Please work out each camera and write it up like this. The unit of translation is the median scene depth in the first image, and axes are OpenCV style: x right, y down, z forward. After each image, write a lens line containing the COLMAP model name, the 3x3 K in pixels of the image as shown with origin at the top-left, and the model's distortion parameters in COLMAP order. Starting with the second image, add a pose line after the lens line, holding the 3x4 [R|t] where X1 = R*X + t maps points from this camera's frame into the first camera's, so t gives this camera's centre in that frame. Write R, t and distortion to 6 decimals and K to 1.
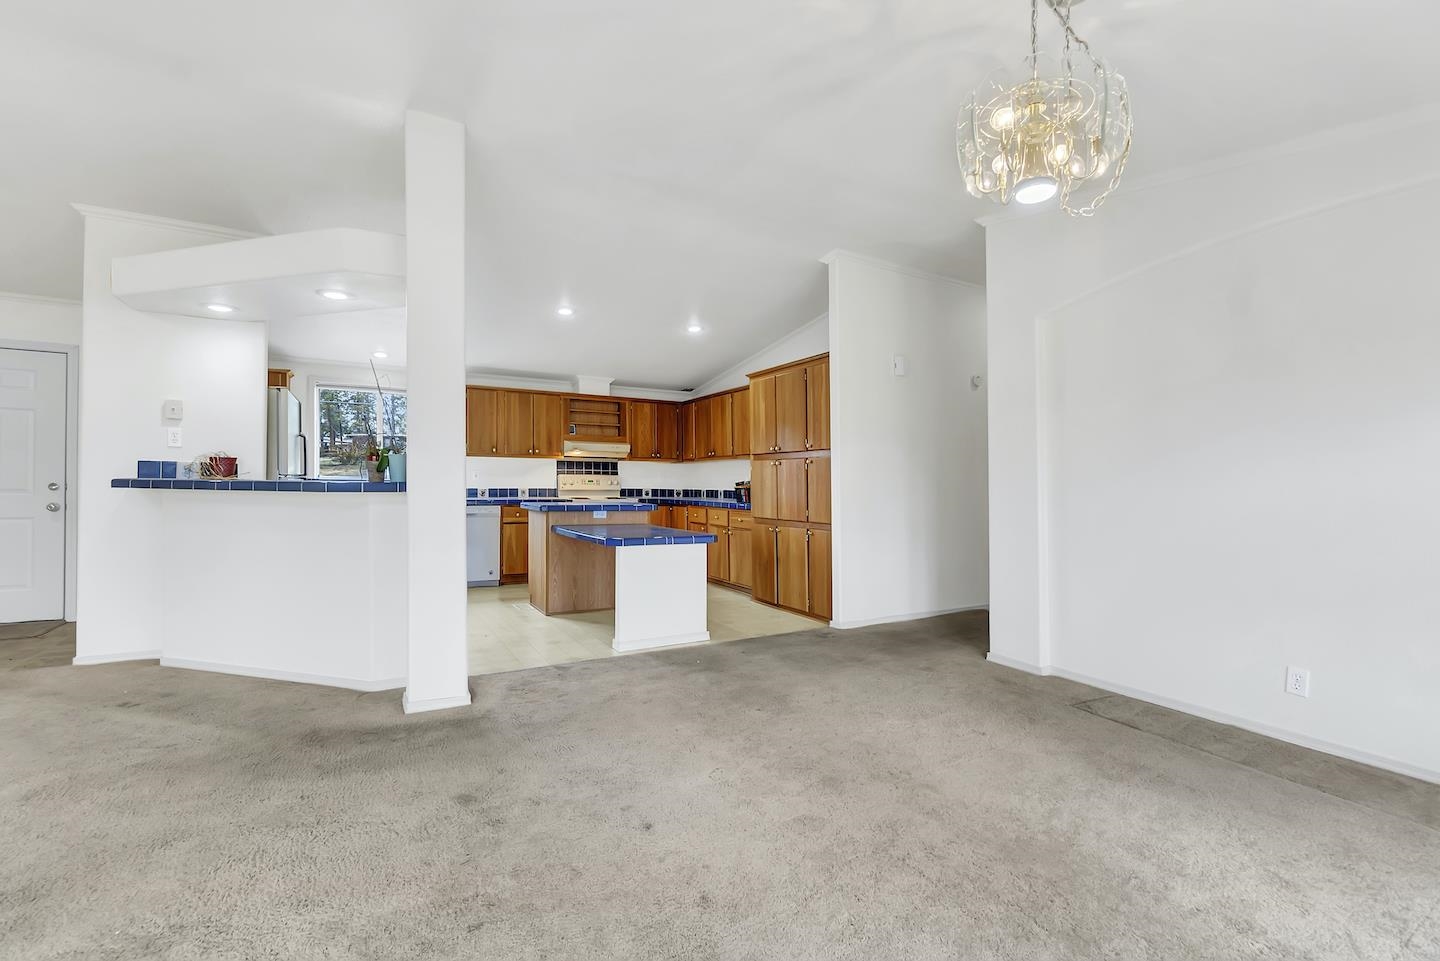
lens RADIAL K [[631.3, 0, 716.9], [0, 631.3, 481.1], [0, 0, 1]] dist [-0.003714, -0.000094]
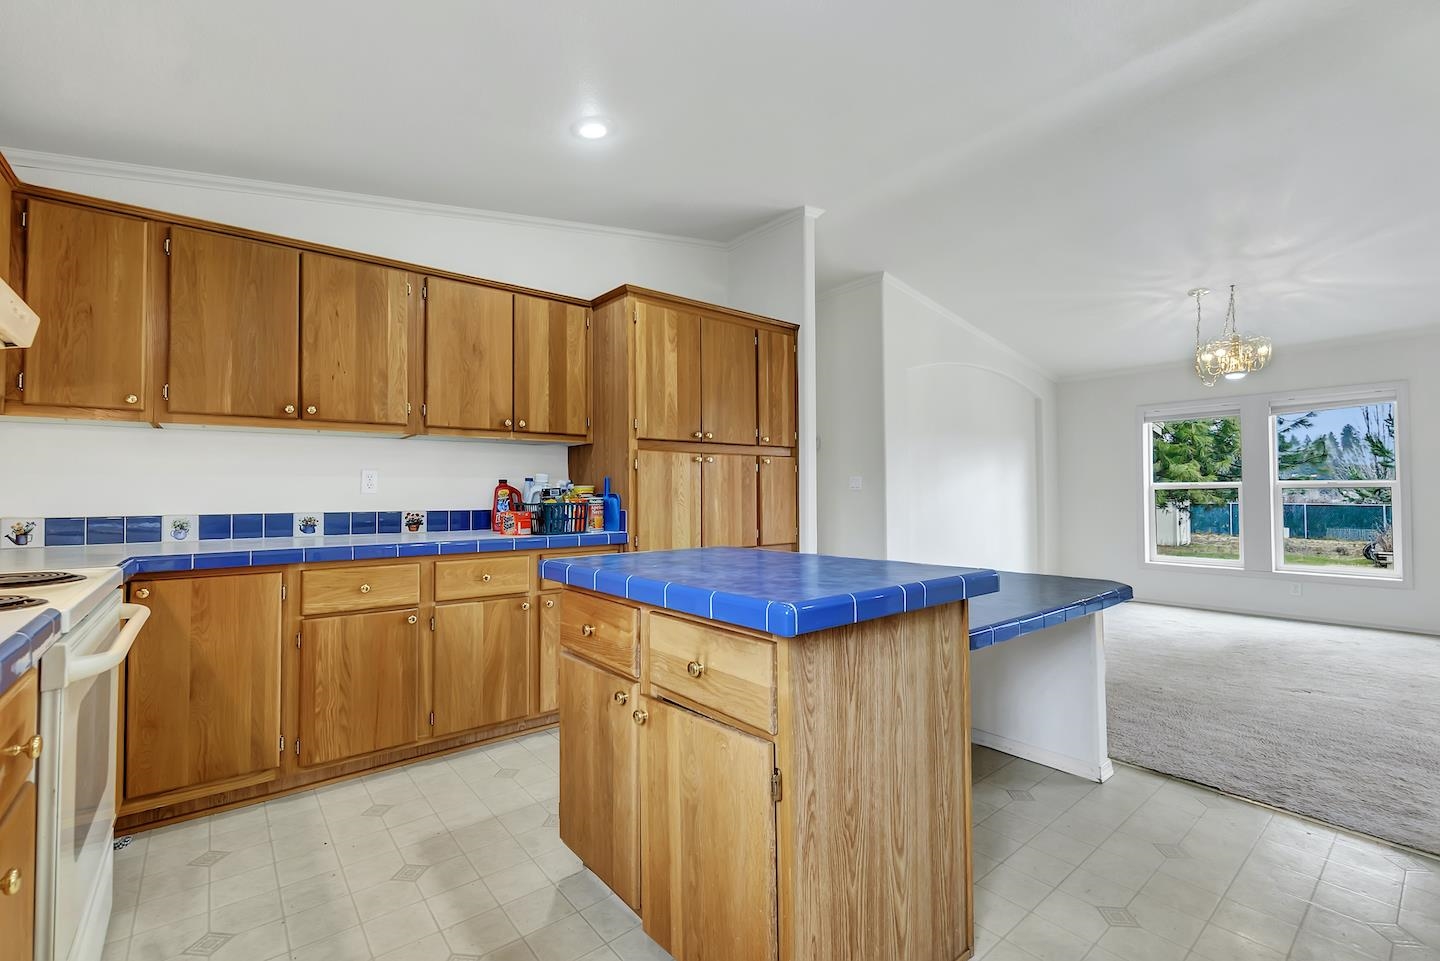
lens RADIAL K [[631.3, 0, 716.9], [0, 631.3, 481.1], [0, 0, 1]] dist [-0.003714, -0.000094]
pose [[-0.187743, 0.011246, 0.982154, -0.403910], [0.000543, 0.999935, -0.011345, 0.000002], [-0.982218, -0.001597, -0.187736, 0.871812]]
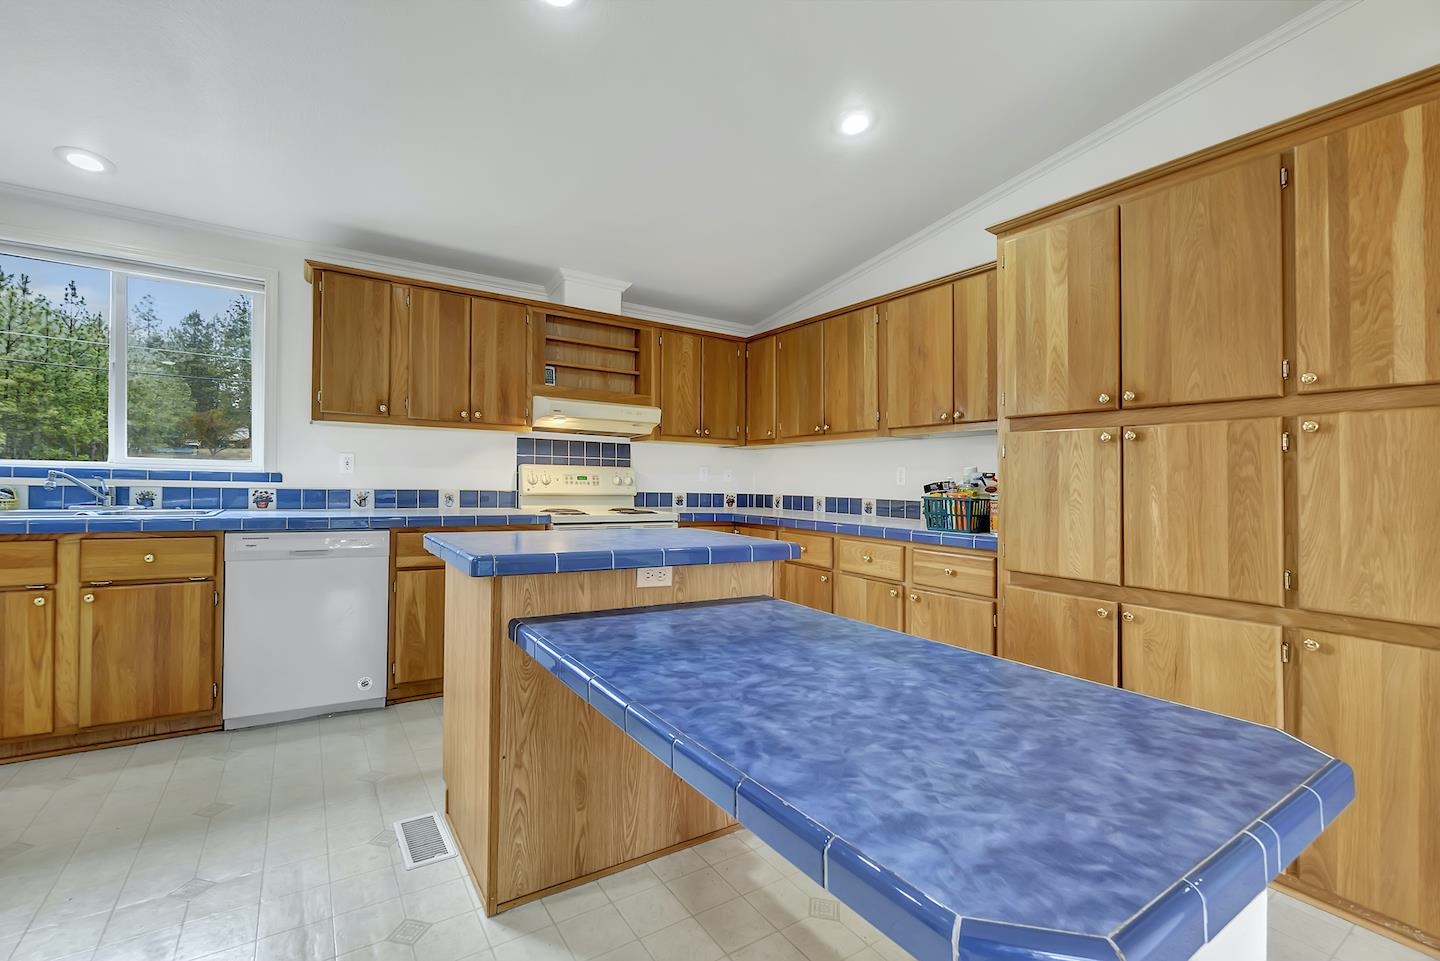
lens RADIAL K [[631.3, 0, 716.9], [0, 631.3, 481.1], [0, 0, 1]] dist [-0.003714, -0.000094]
pose [[0.997436, 0.012268, 0.070512, -0.136279], [-0.012419, 0.999921, 0.001700, 0.000699], [-0.070485, -0.002572, 0.997509, 0.508358]]
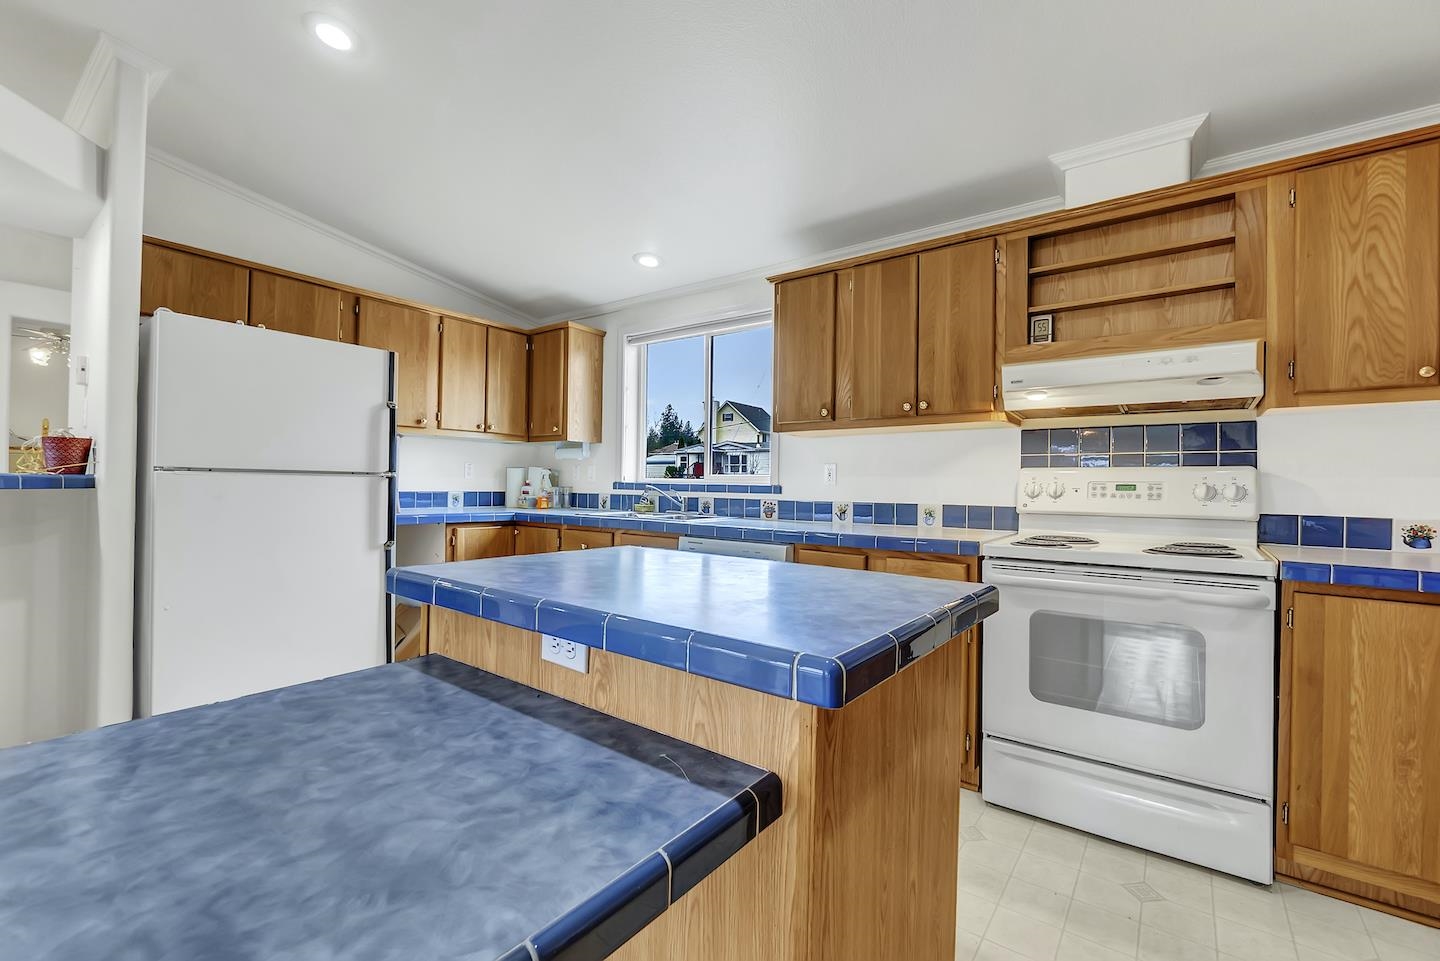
lens RADIAL K [[632.2, 0, 696.8], [0, 632.2, 484.3], [0, 0, 1]] dist [0.000433, 0.000137]
pose [[0.376453, -0.006089, -0.926416, 0.008109], [-0.008285, 0.999916, -0.009939, 0.004123], [0.926399, 0.011417, 0.376371, 0.747775]]
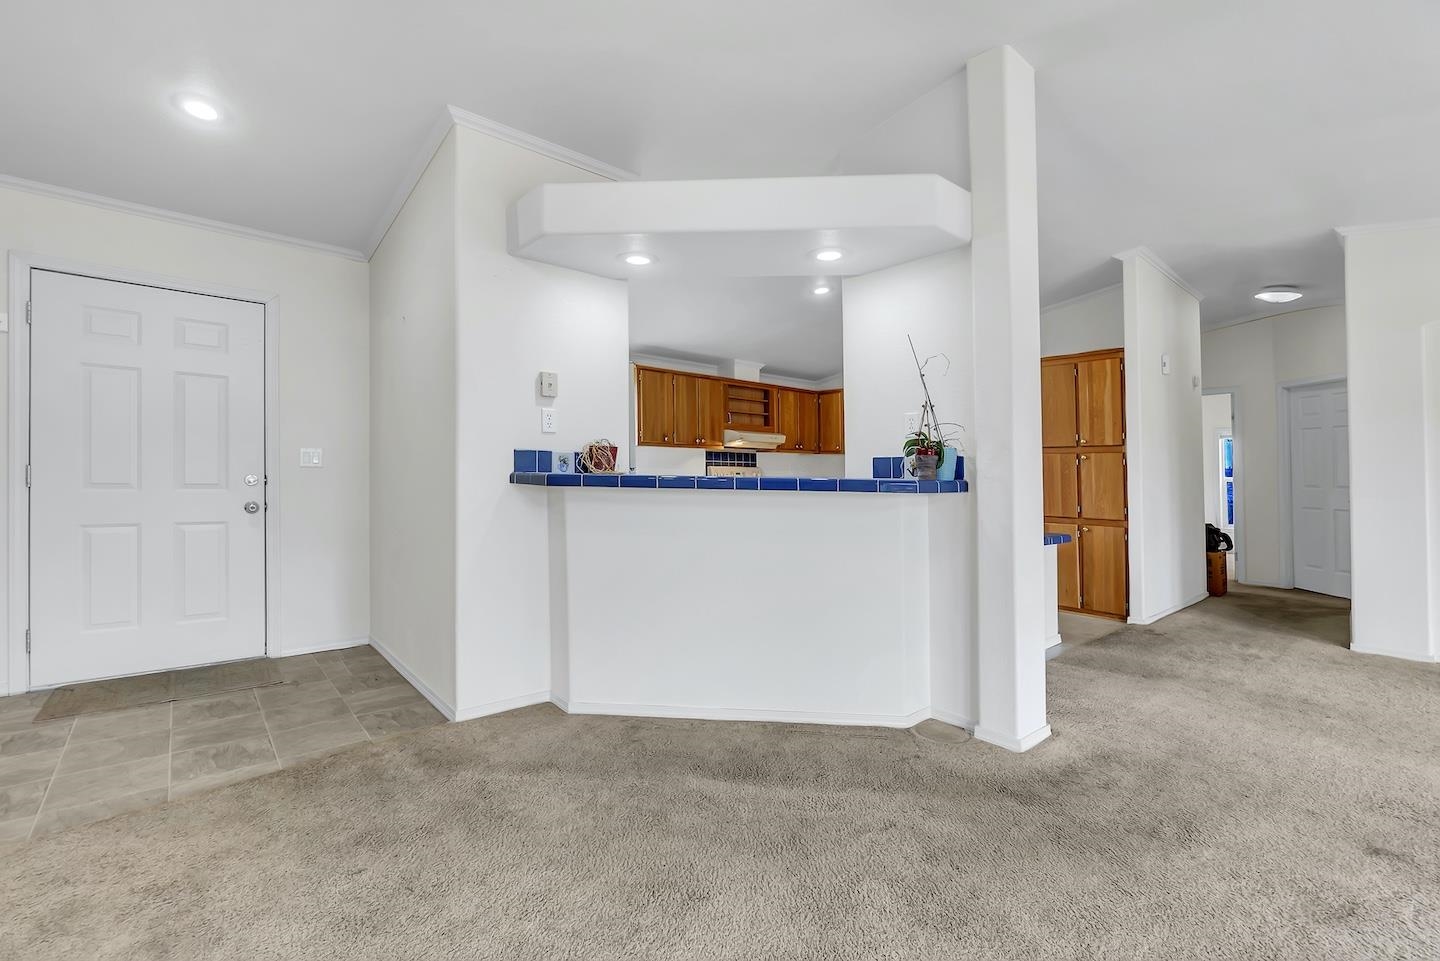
lens RADIAL K [[631.0, 0, 717.0], [0, 631.0, 465.5], [0, 0, 1]] dist [-0.001434, -0.000034]
pose [[0.979534, 0.007833, 0.201126, -0.454359], [-0.006280, 0.999945, -0.008361, -0.004251], [-0.201180, 0.006927, 0.979530, 0.104611]]
